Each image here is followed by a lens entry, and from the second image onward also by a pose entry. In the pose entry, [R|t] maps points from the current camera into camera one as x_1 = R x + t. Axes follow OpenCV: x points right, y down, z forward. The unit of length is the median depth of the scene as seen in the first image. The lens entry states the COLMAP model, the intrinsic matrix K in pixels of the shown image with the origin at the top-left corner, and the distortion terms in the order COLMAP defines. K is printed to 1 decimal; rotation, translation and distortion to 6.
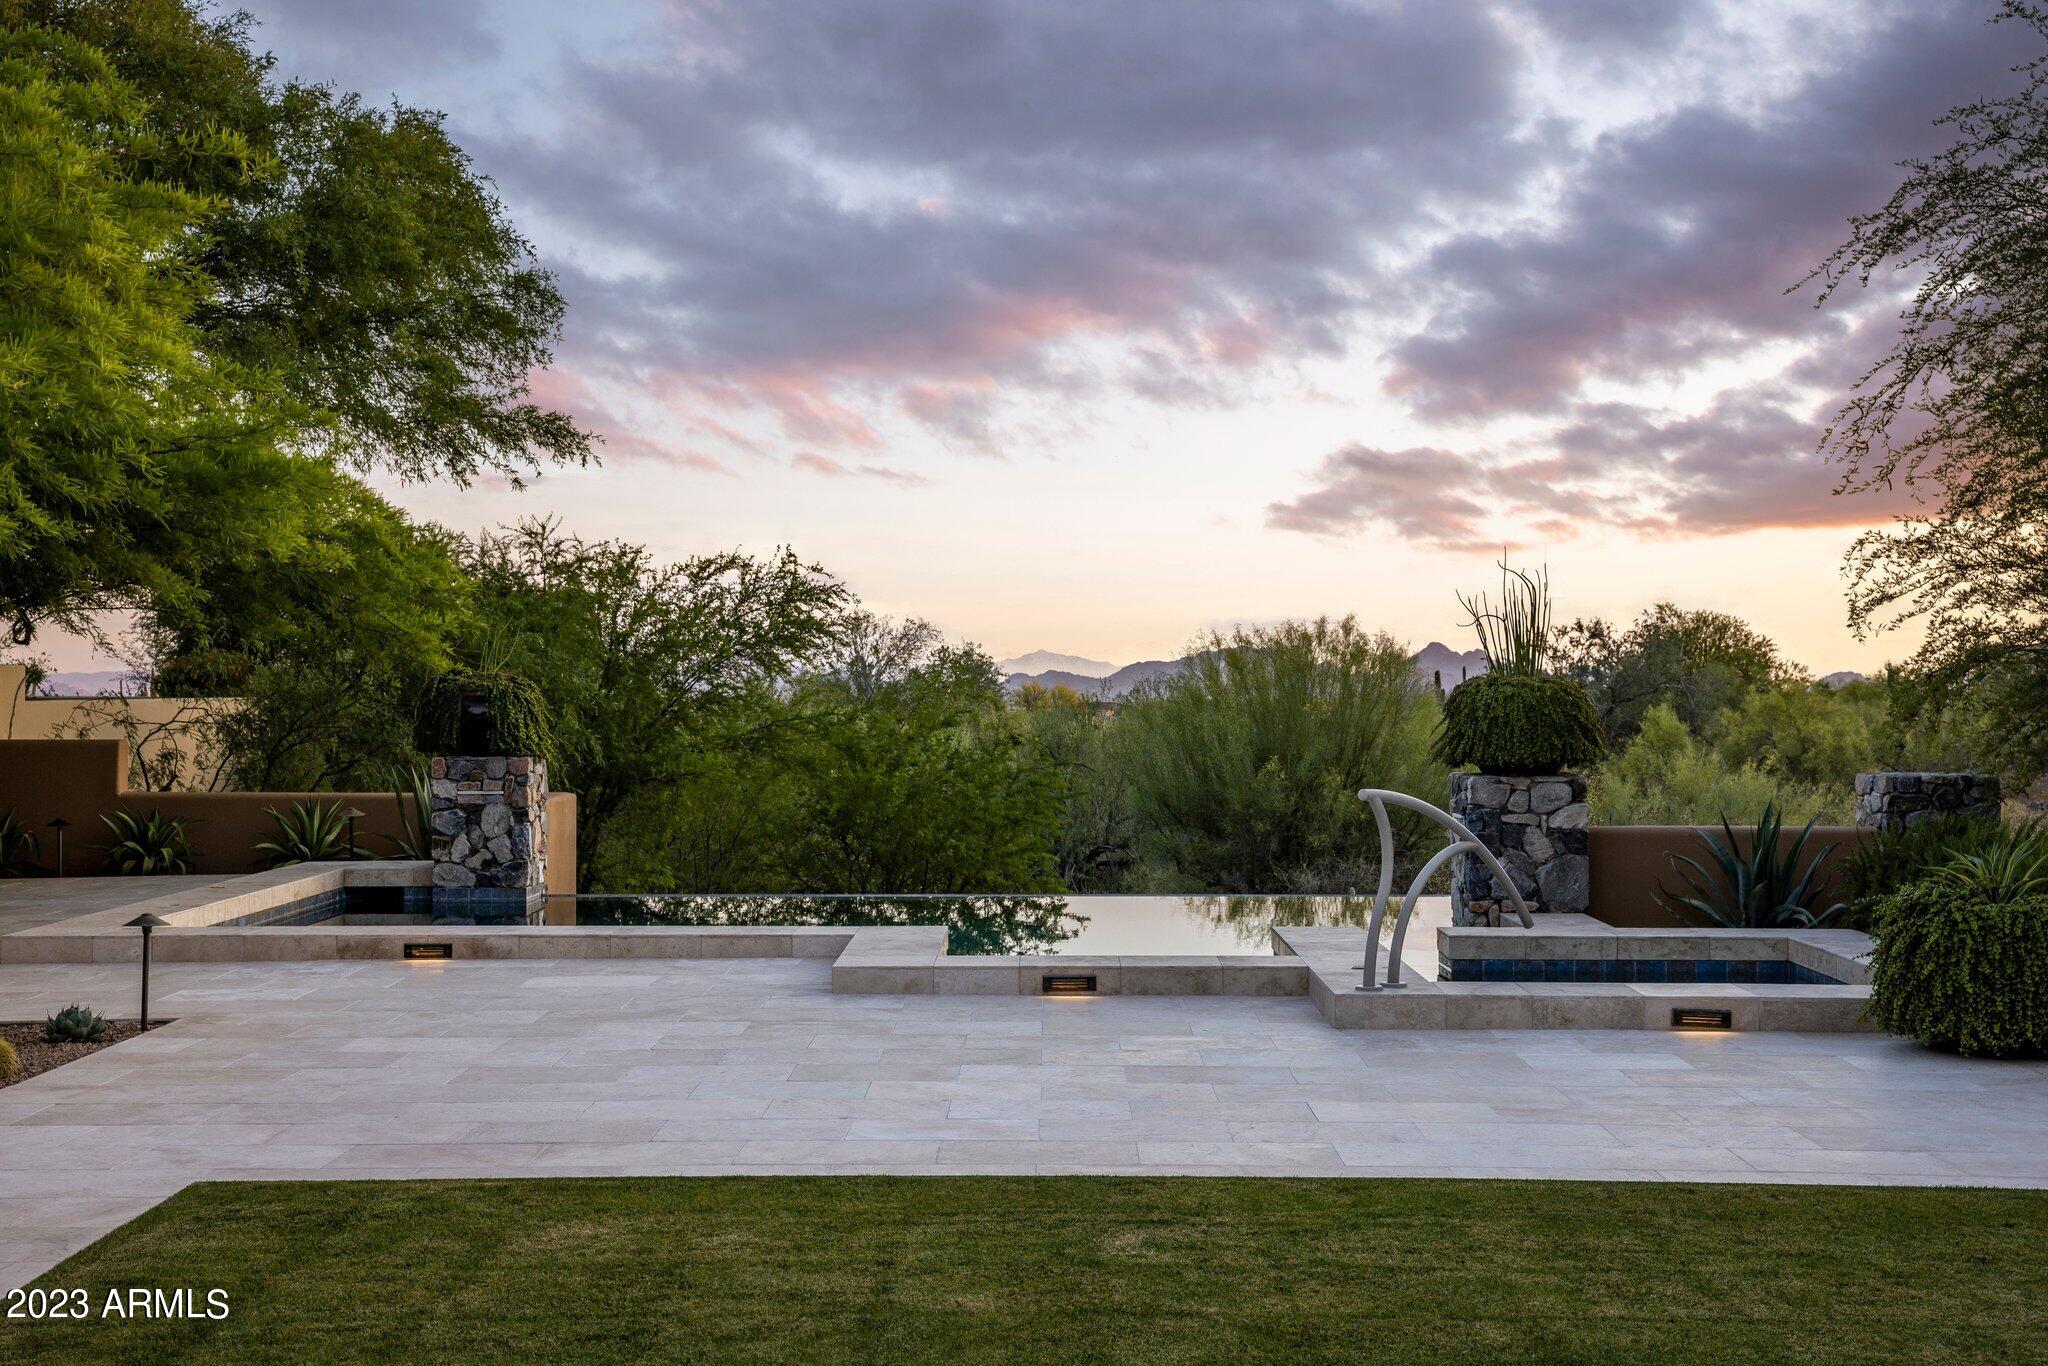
lens RADIAL K [[2685.0, 0, 986.8], [0, 2685.0, 682.3], [0, 0, 1]] dist [0.064182, 0.059891]
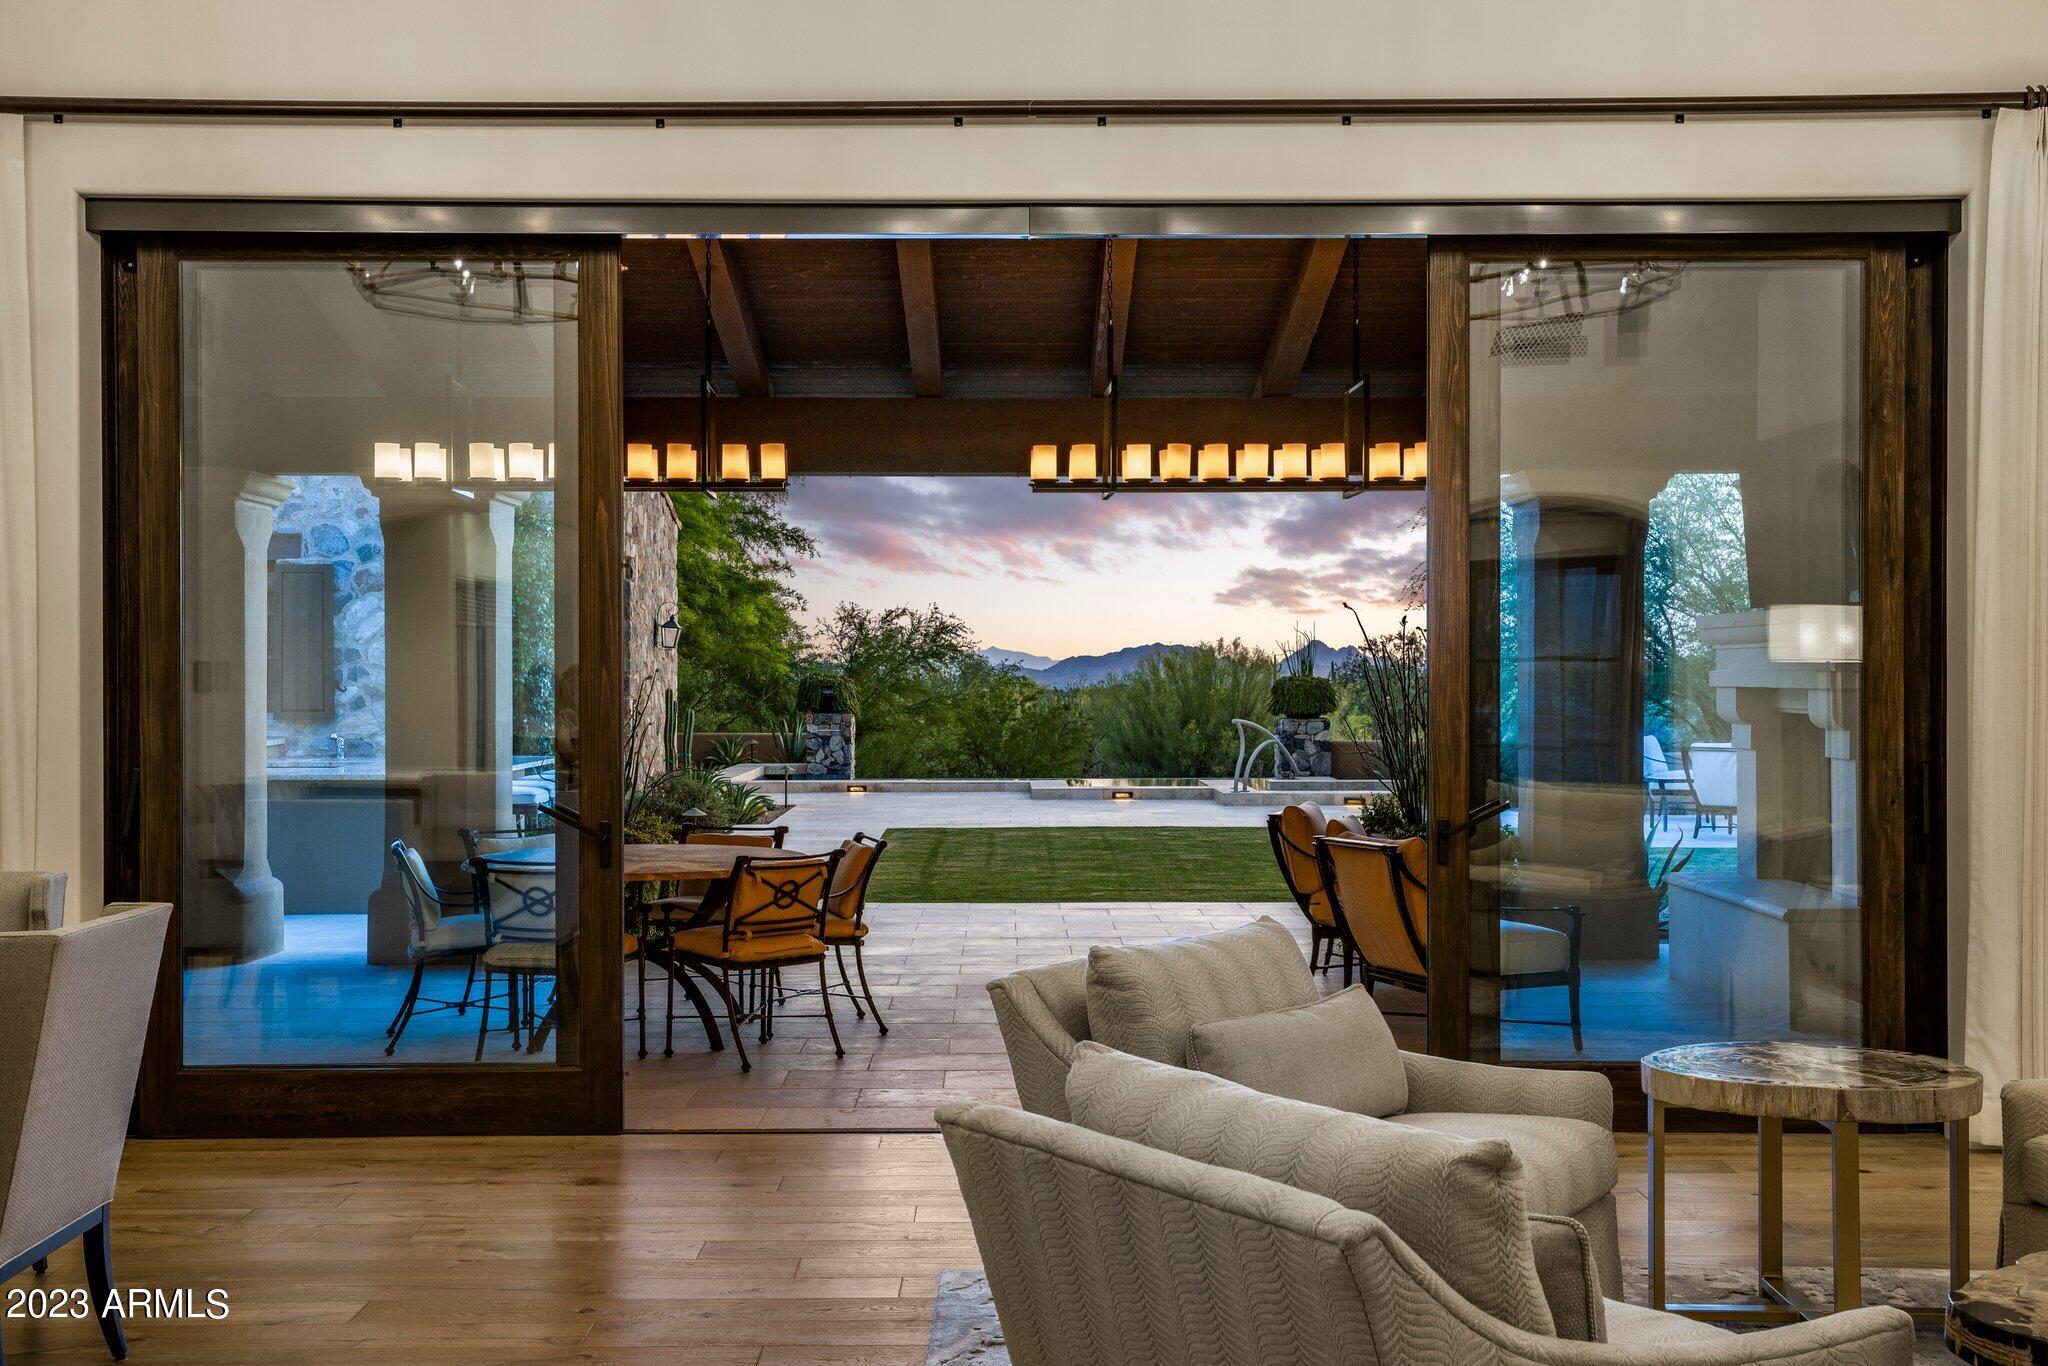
lens RADIAL K [[2243.4, 0, 1024.0], [0, 2243.4, 683.0], [0, 0, 1]] dist [0.005223, 0.000657]
pose [[0.999361, -0.000471, 0.035728, -0.096685], [0.000309, 0.999990, 0.004566, -0.004778], [-0.035730, -0.004553, 0.999351, -0.793425]]
